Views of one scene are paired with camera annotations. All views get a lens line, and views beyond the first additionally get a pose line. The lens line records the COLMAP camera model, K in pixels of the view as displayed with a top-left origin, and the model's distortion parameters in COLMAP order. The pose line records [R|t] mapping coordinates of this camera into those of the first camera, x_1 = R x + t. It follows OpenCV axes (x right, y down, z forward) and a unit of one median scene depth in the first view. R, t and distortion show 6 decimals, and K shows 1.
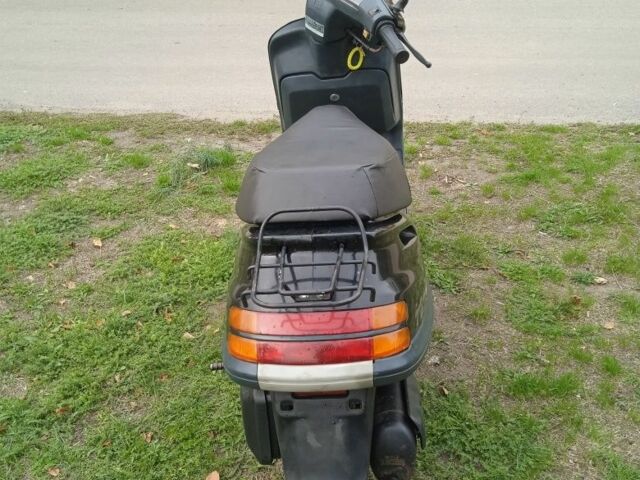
lens RADIAL K [[717.1, 0, 320.0], [0, 717.1, 240.0], [0, 0, 1]] dist [0.008767, 0.010130]
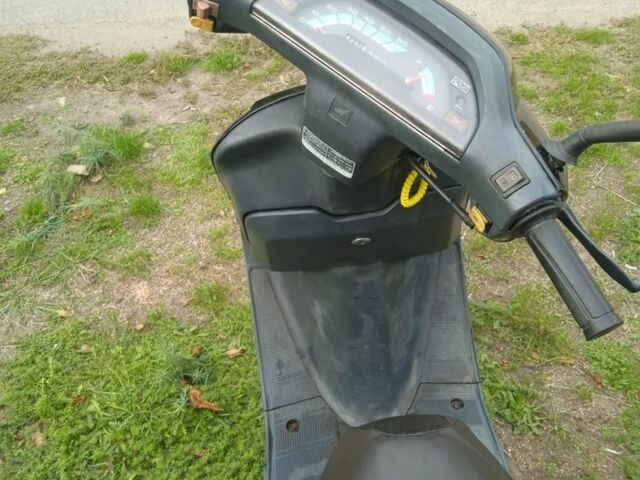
lens RADIAL K [[717.1, 0, 320.0], [0, 717.1, 240.0], [0, 0, 1]] dist [0.008767, 0.010130]
pose [[0.988491, -0.112829, 0.100768, -0.037019], [0.077359, 0.949451, 0.304233, -0.234272], [-0.130001, -0.292937, 0.947253, 0.370251]]
